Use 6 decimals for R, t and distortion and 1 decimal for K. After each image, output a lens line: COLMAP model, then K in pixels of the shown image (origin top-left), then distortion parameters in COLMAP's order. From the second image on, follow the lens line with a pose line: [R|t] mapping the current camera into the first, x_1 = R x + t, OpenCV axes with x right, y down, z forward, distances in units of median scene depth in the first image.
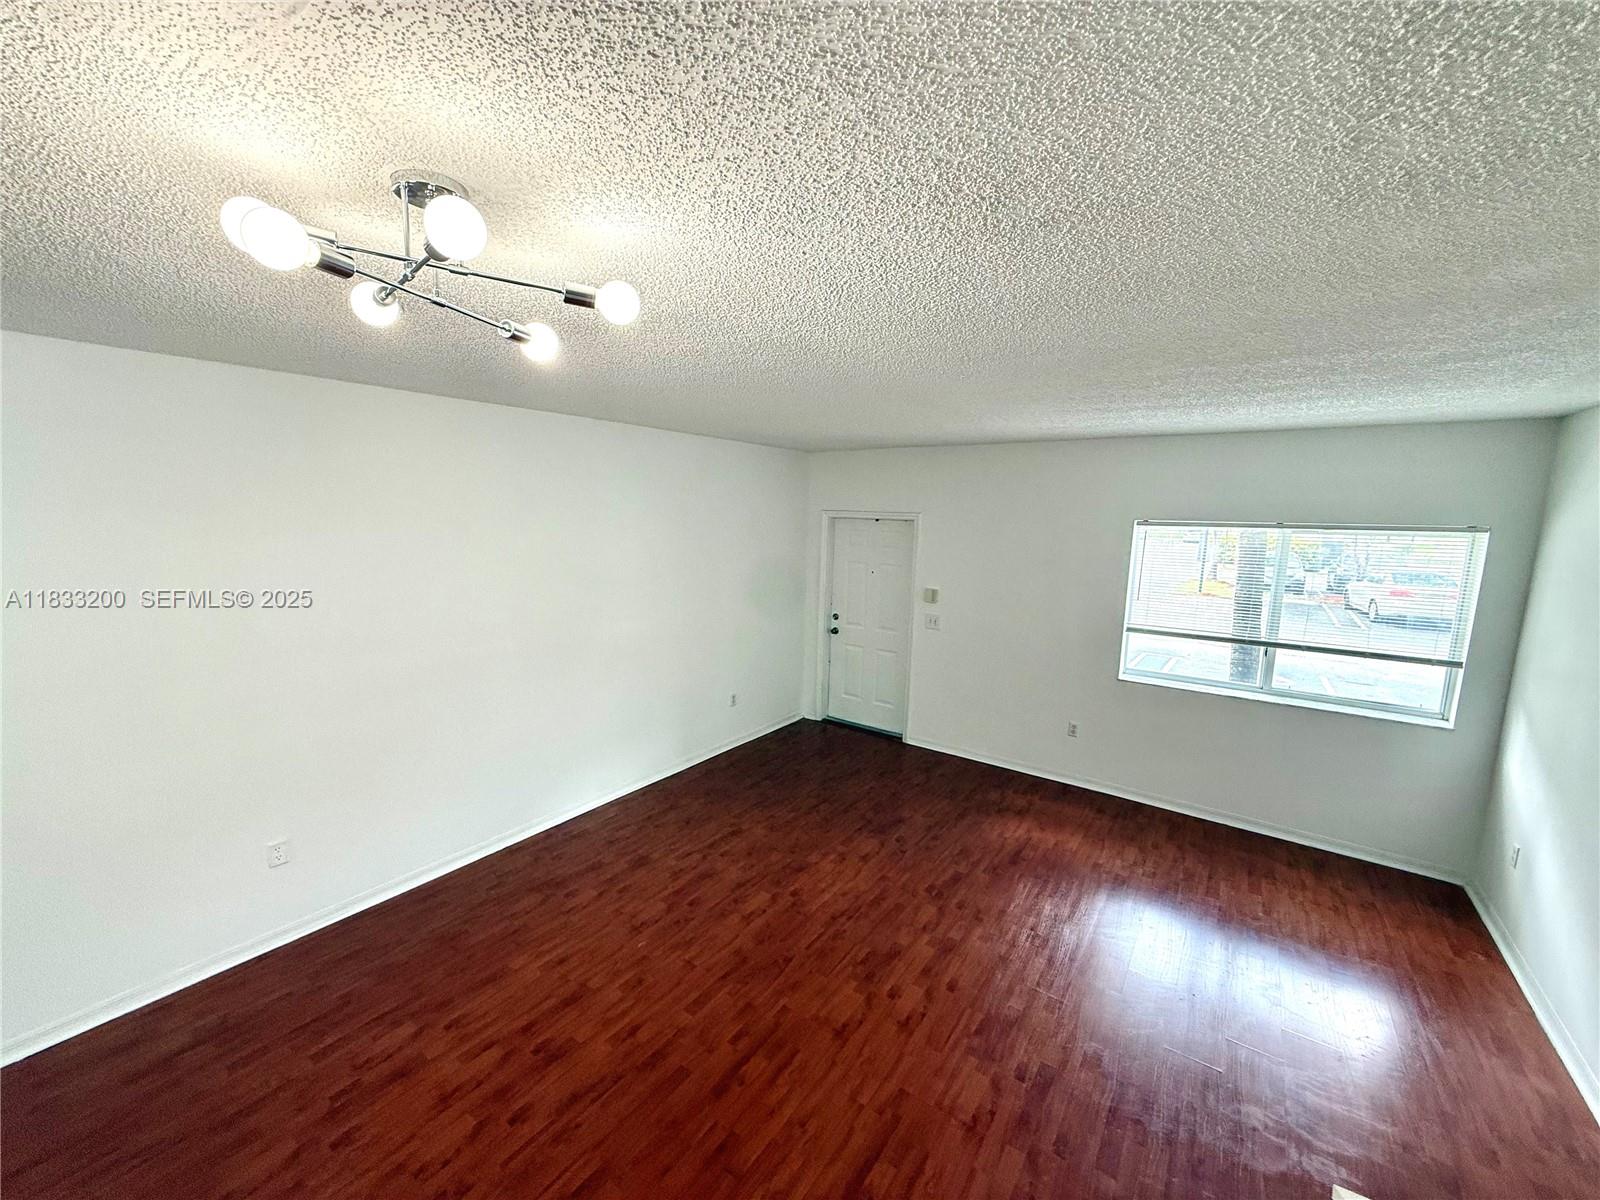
lens RADIAL K [[627.0, 0, 800.0], [0, 627.0, 600.0], [0, 0, 1]] dist [0.000925, 0.000181]
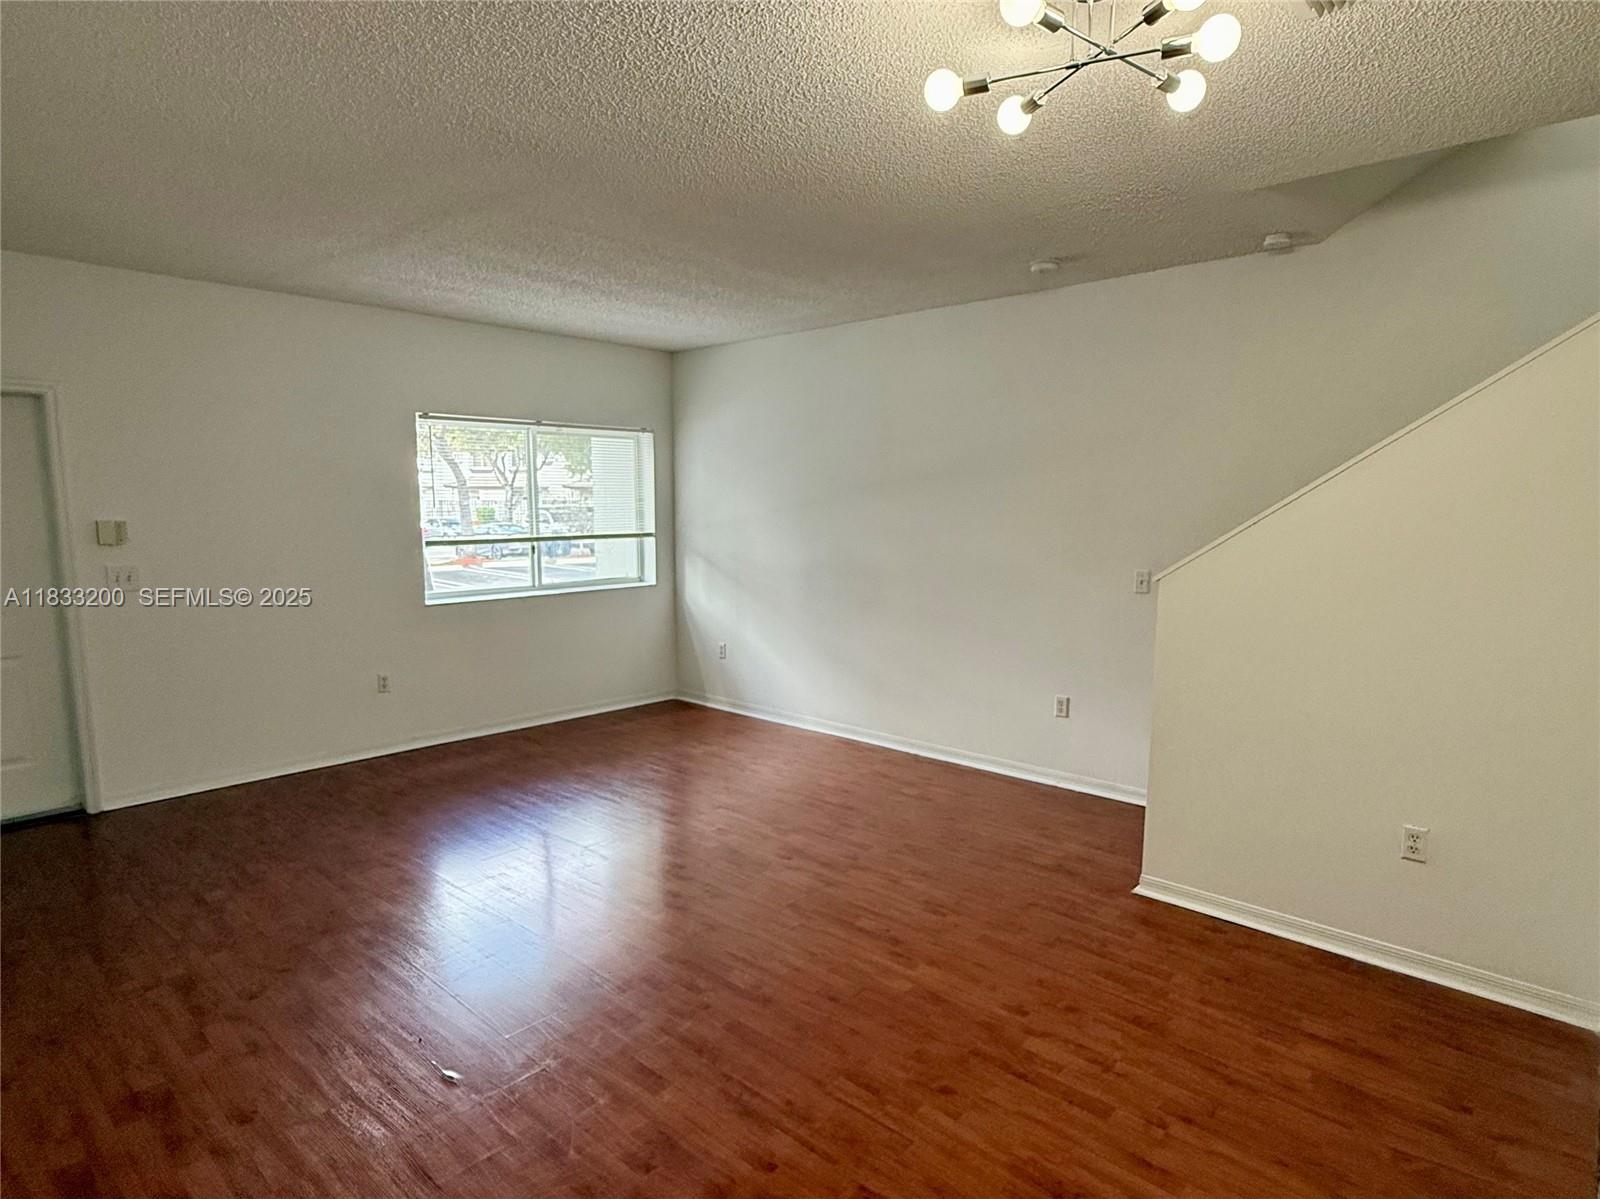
lens RADIAL K [[898.7, 0, 800.0], [0, 898.7, 599.5], [0, 0, 1]] dist [0.000986, -0.000026]
pose [[0.130396, -0.132238, 0.982604, -0.626671], [0.135315, 0.984166, 0.114491, 0.052373], [-0.982185, 0.118031, 0.146225, 0.351602]]
